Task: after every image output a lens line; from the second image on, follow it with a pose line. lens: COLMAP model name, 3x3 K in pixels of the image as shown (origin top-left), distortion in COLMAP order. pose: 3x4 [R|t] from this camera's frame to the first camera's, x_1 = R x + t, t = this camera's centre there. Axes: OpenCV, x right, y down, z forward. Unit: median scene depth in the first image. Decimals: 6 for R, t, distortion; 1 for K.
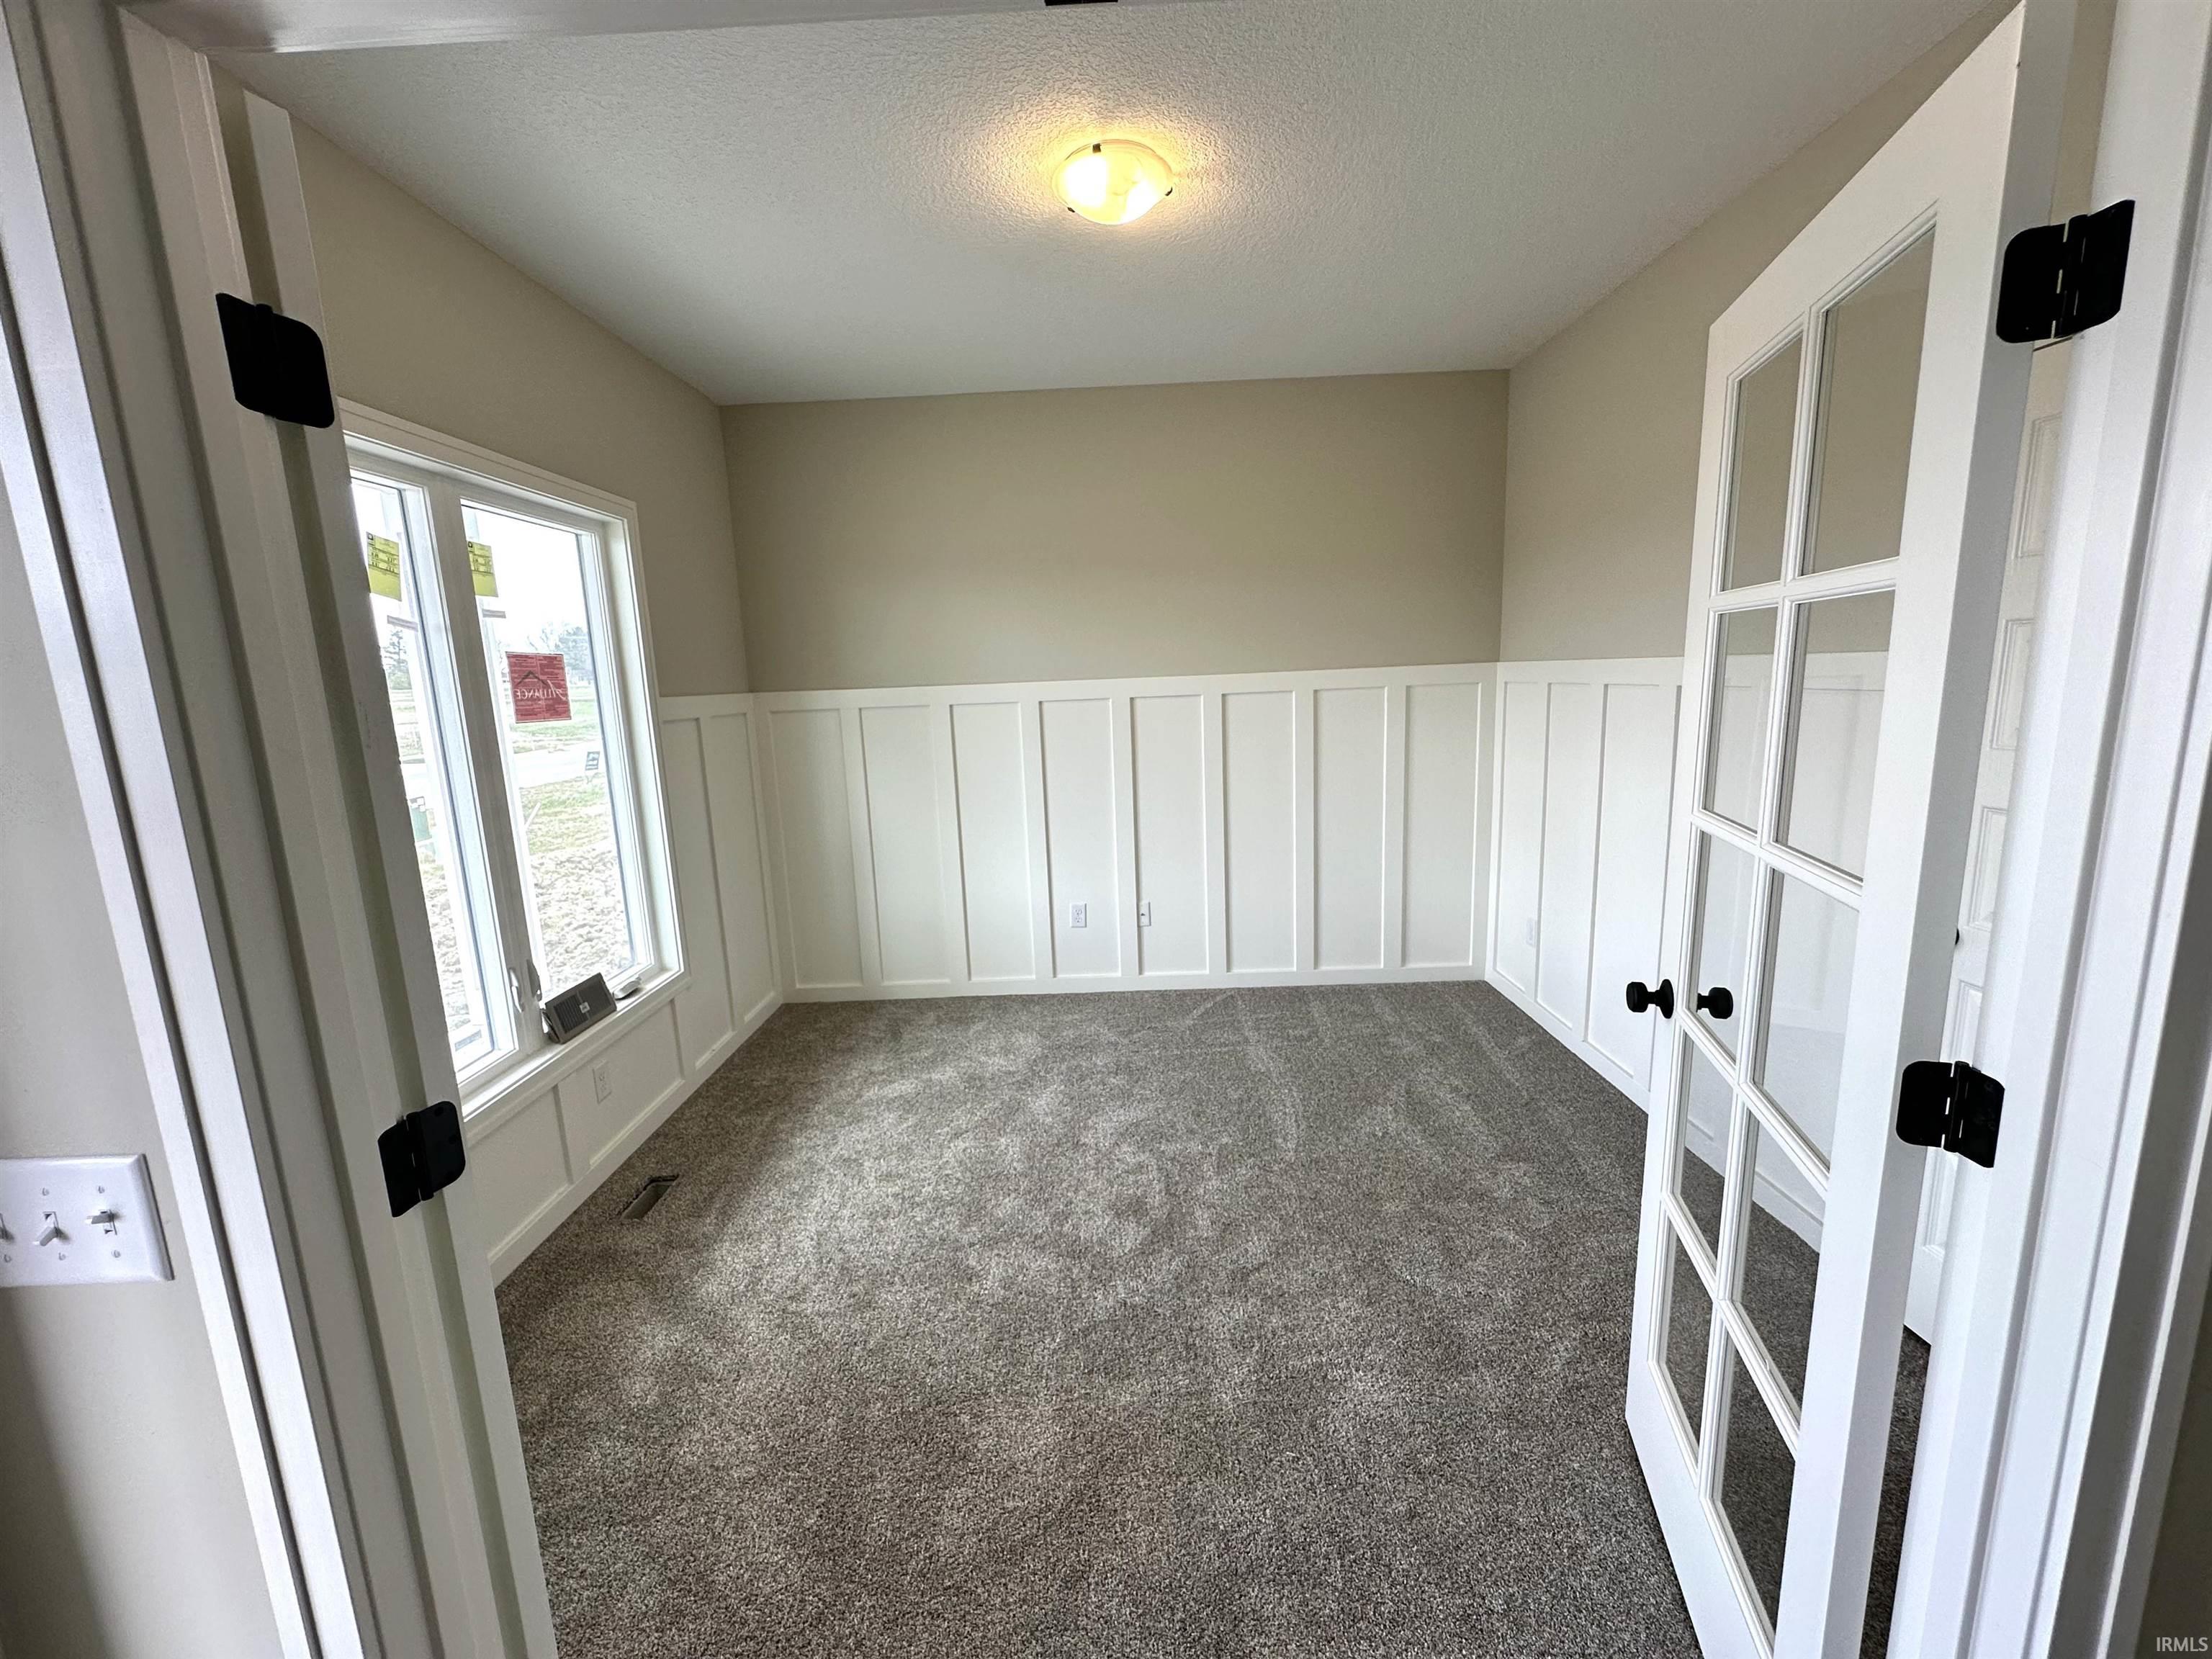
lens RADIAL K [[877.9, 0, 1101.3], [0, 877.9, 826.1], [0, 0, 1]] dist [-0.001973, 0.001300]
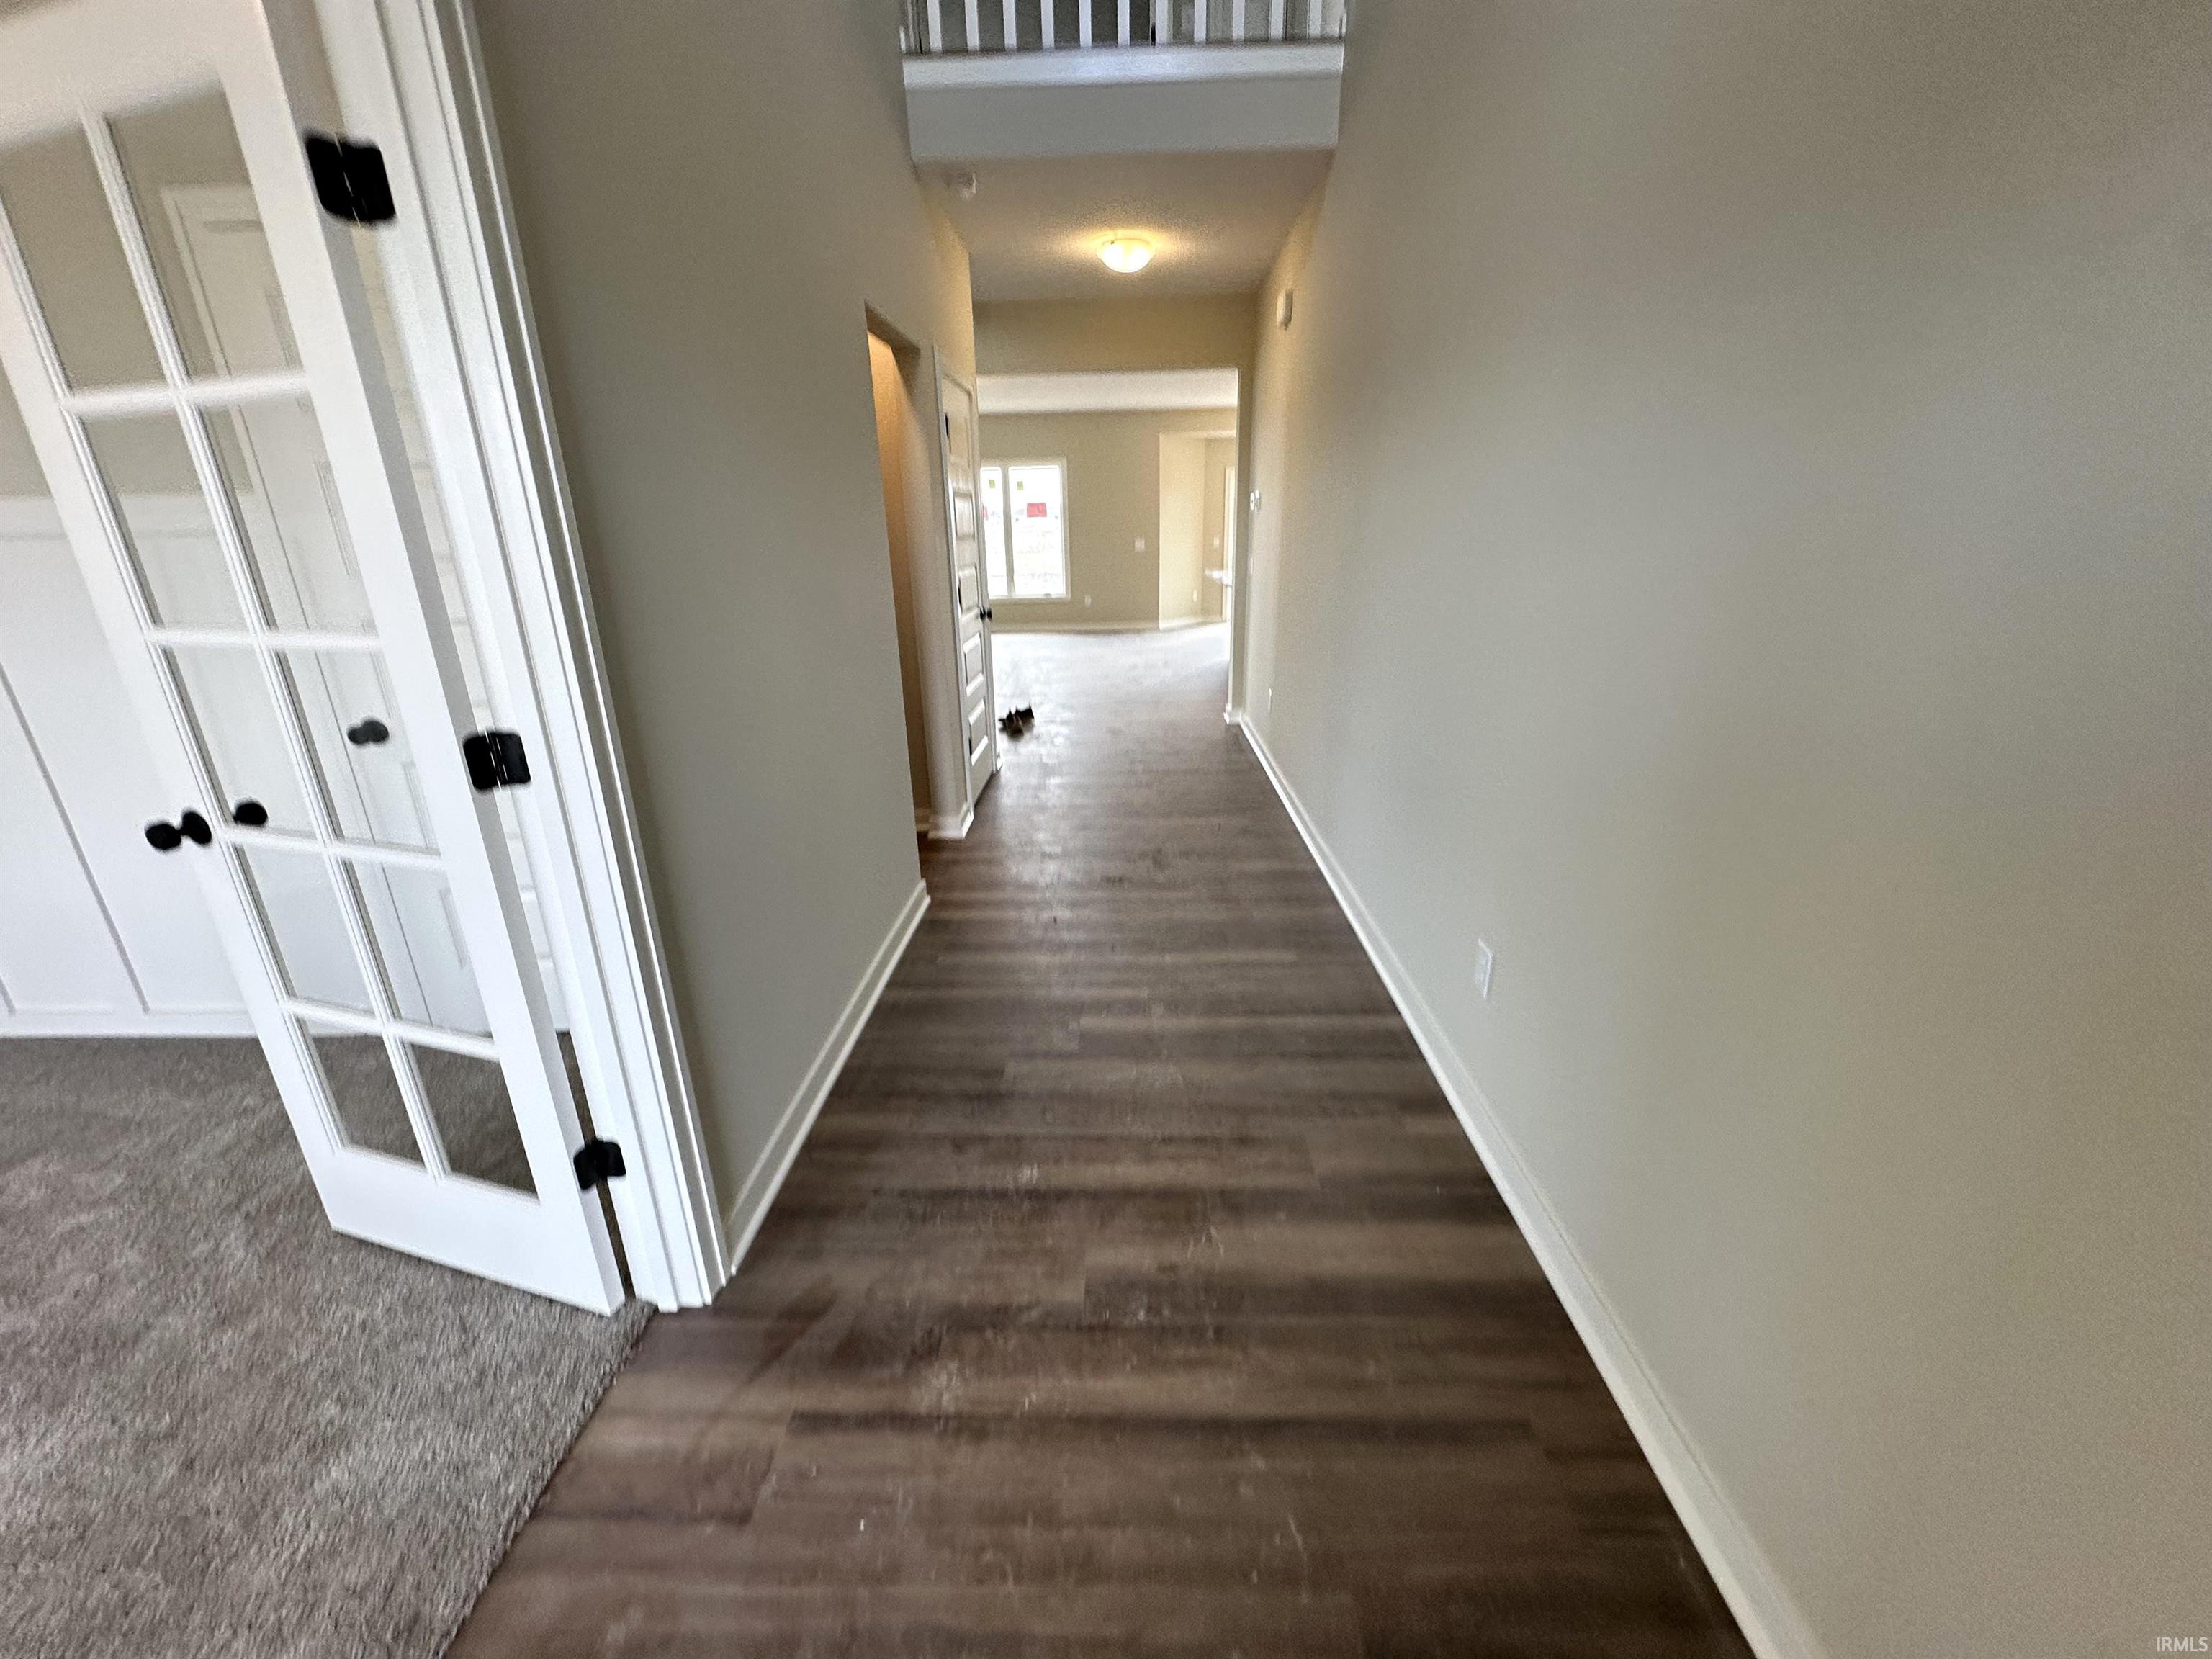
lens RADIAL K [[877.9, 0, 1103.1], [0, 877.9, 827.0], [0, 0, 1]] dist [-0.001973, 0.001300]
pose [[0.003471, -0.284508, 0.958667, -0.315016], [0.193543, 0.940737, 0.278486, 0.120137], [-0.981086, 0.184577, 0.058330, -0.071268]]
